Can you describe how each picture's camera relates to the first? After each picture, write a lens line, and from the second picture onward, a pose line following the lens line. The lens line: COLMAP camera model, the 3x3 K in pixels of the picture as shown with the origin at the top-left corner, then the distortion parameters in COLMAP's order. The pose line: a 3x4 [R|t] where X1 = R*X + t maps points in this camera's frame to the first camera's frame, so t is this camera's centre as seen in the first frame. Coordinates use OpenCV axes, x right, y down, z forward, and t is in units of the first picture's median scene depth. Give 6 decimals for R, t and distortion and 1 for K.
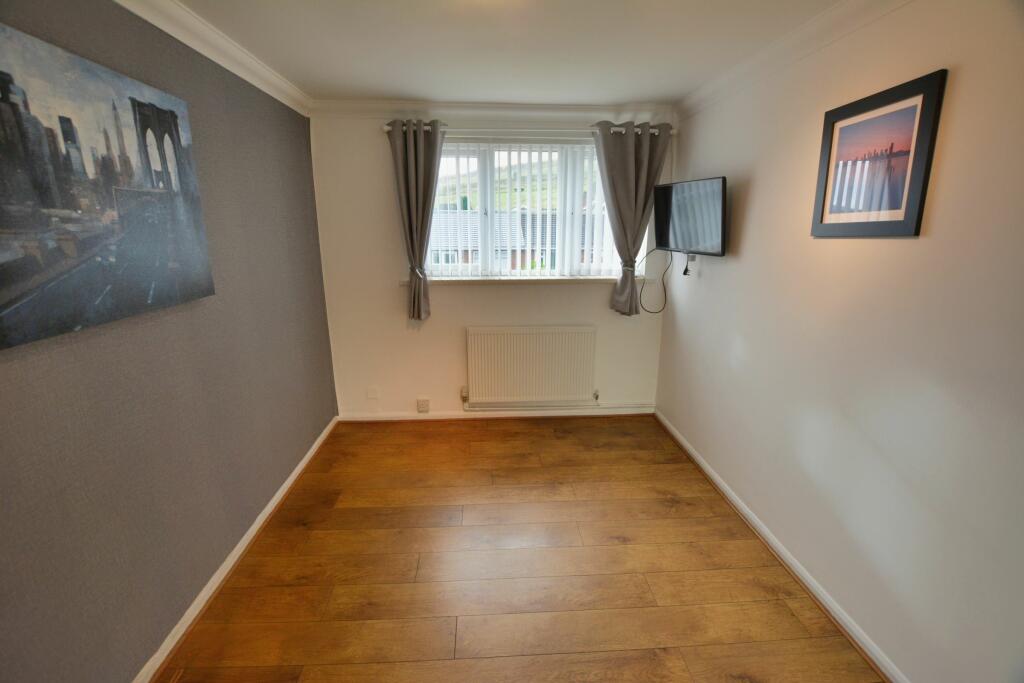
lens RADIAL K [[471.4, 0, 512.0], [0, 471.4, 341.5], [0, 0, 1]] dist [0.000071, 0.000038]
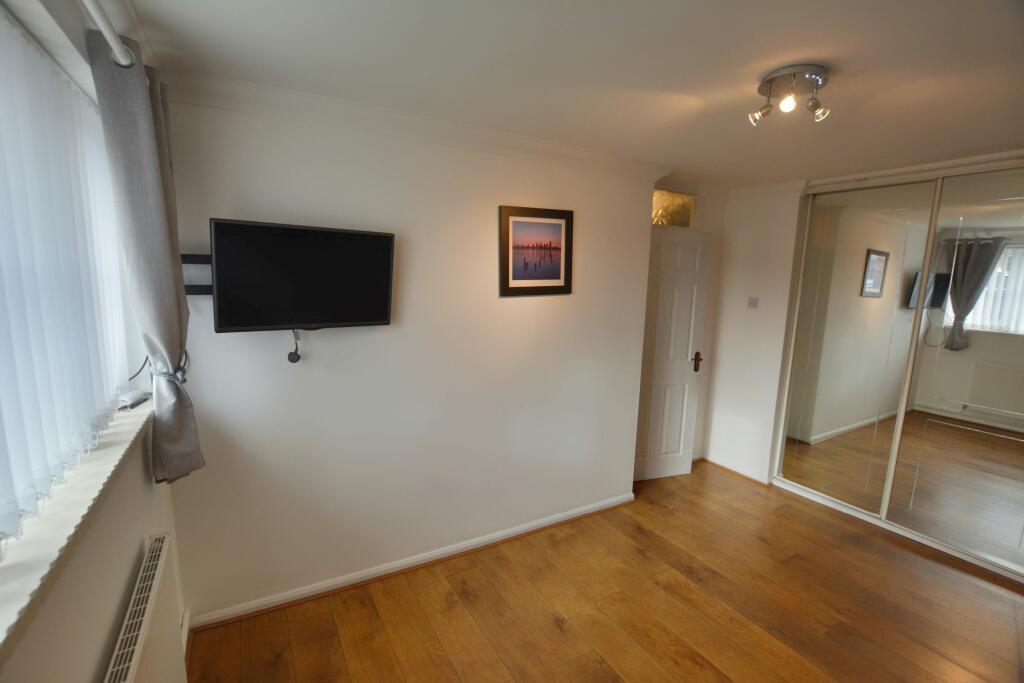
lens RADIAL K [[456.1, 0, 490.7], [0, 456.1, 343.6], [0, 0, 1]] dist [-0.058130, -0.000018]
pose [[-0.434078, -0.144269, 0.889248, -0.501614], [0.198708, 0.947449, 0.250709, -0.432194], [-0.878687, 0.285528, -0.382599, 1.584104]]
